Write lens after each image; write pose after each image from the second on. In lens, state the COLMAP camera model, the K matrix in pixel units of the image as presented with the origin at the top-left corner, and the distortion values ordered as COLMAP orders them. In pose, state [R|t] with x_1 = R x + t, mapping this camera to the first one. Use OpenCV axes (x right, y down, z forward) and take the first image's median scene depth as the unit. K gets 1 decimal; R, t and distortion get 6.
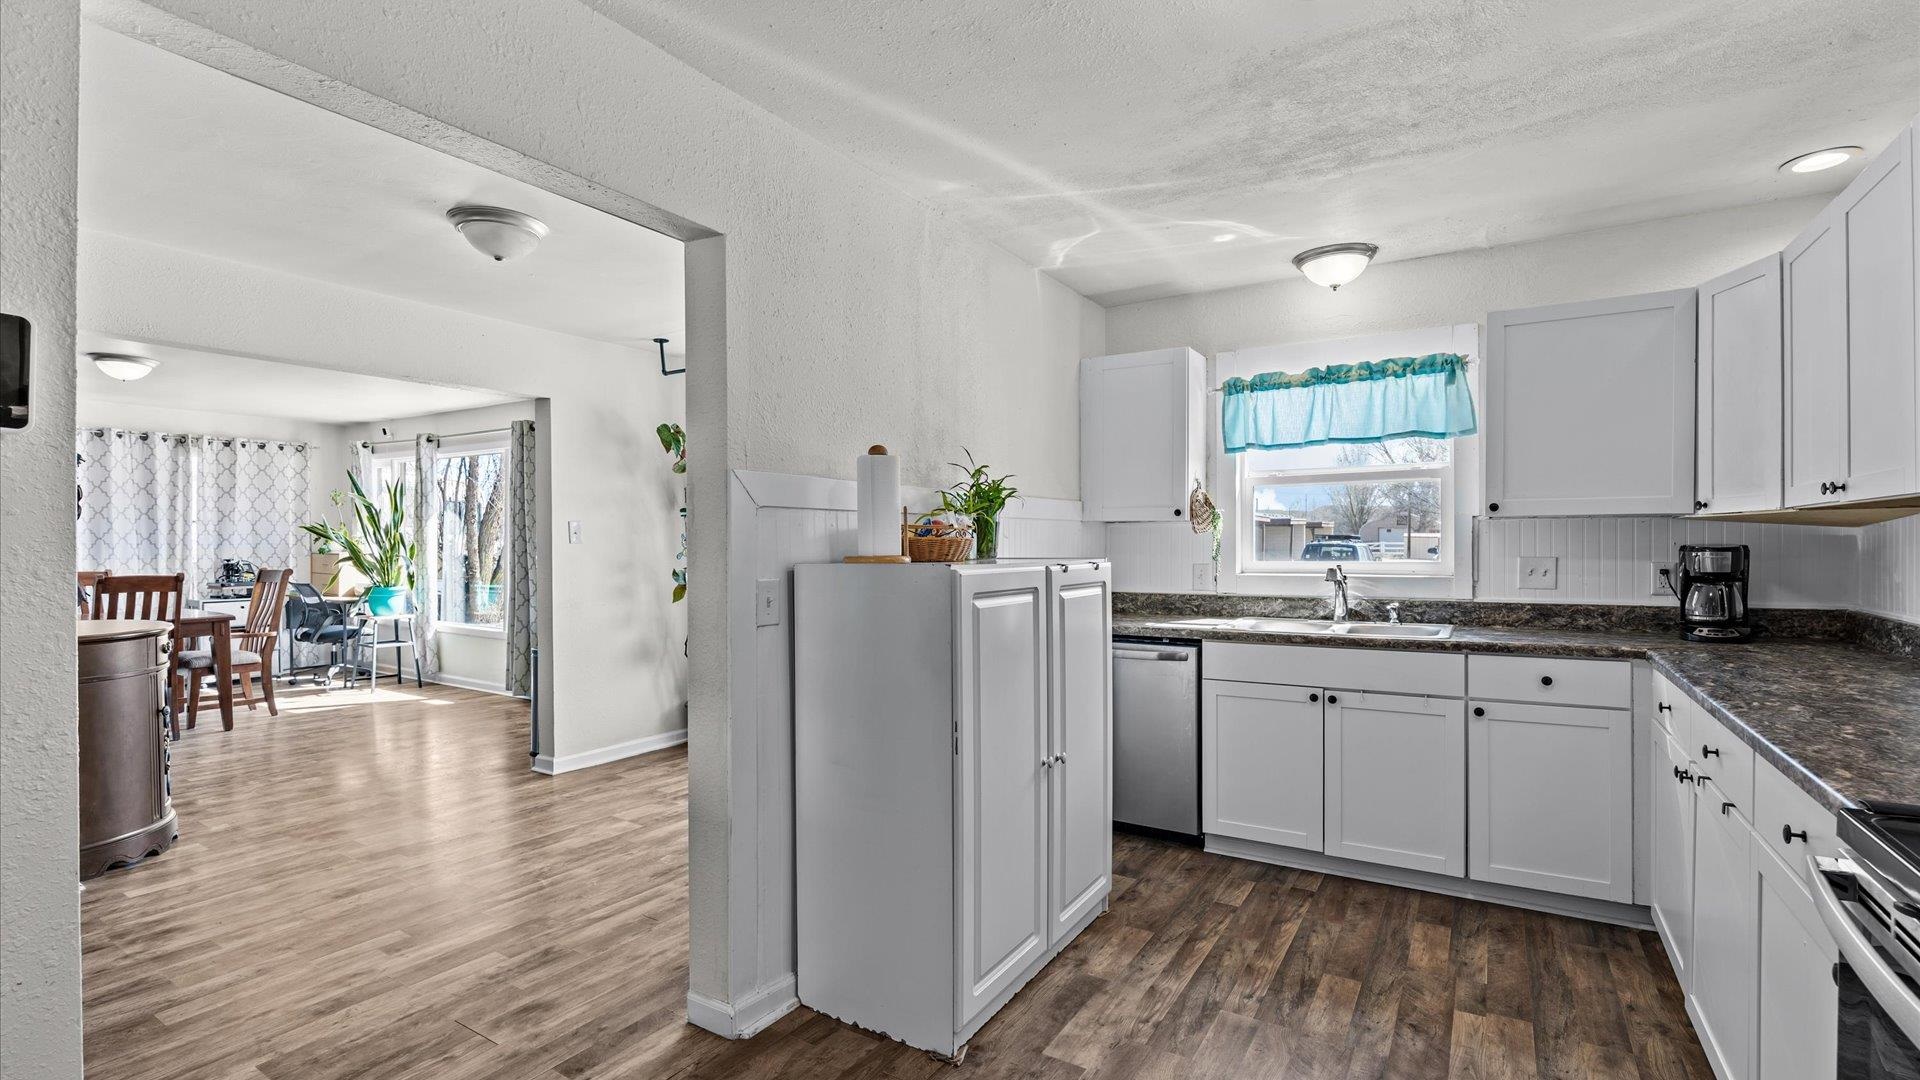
lens RADIAL K [[859.1, 0, 964.6], [0, 859.1, 554.1], [0, 0, 1]] dist [-0.011418, 0.000777]
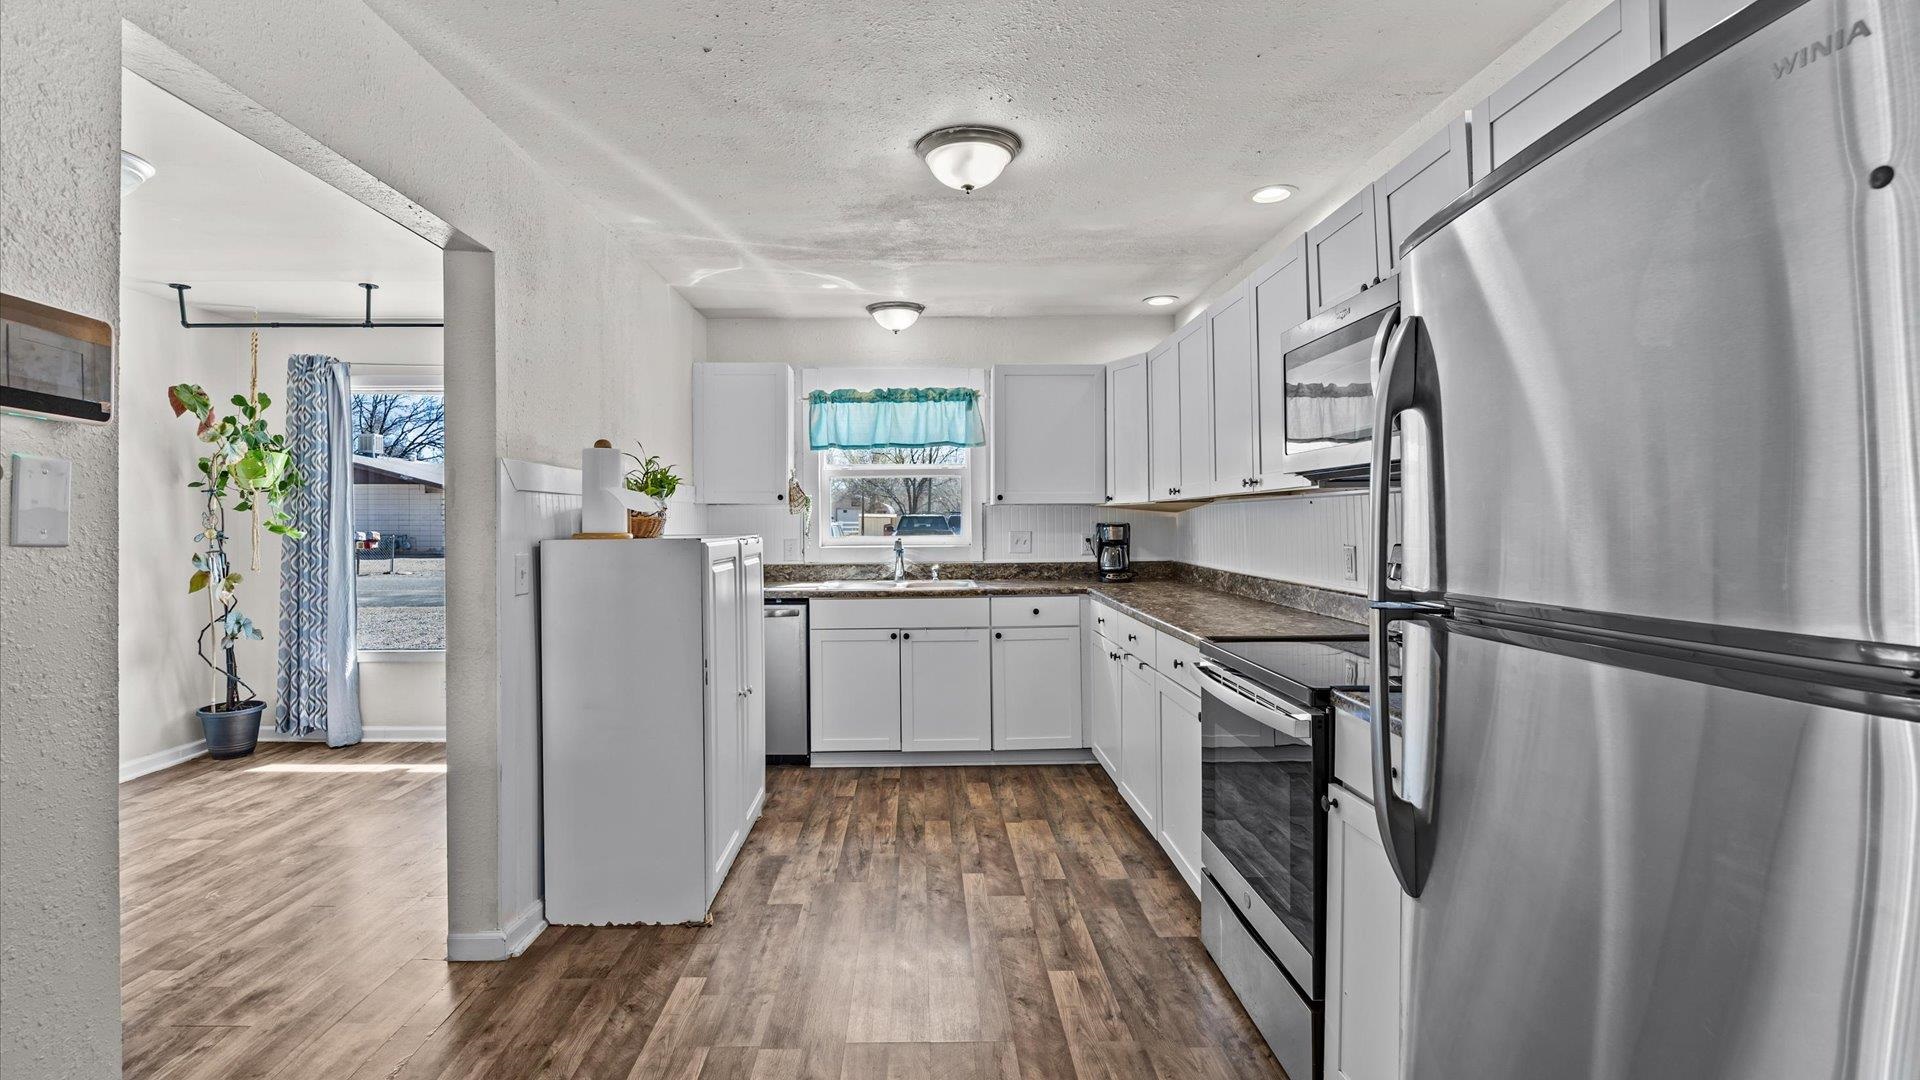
lens RADIAL K [[859.1, 0, 946.7], [0, 859.1, 519.2], [0, 0, 1]] dist [-0.011418, 0.000777]
pose [[0.836992, 0.000706, 0.547215, -0.297725], [0.008337, 0.999867, -0.014042, 0.002611], [-0.547152, 0.016315, 0.836874, -0.206659]]
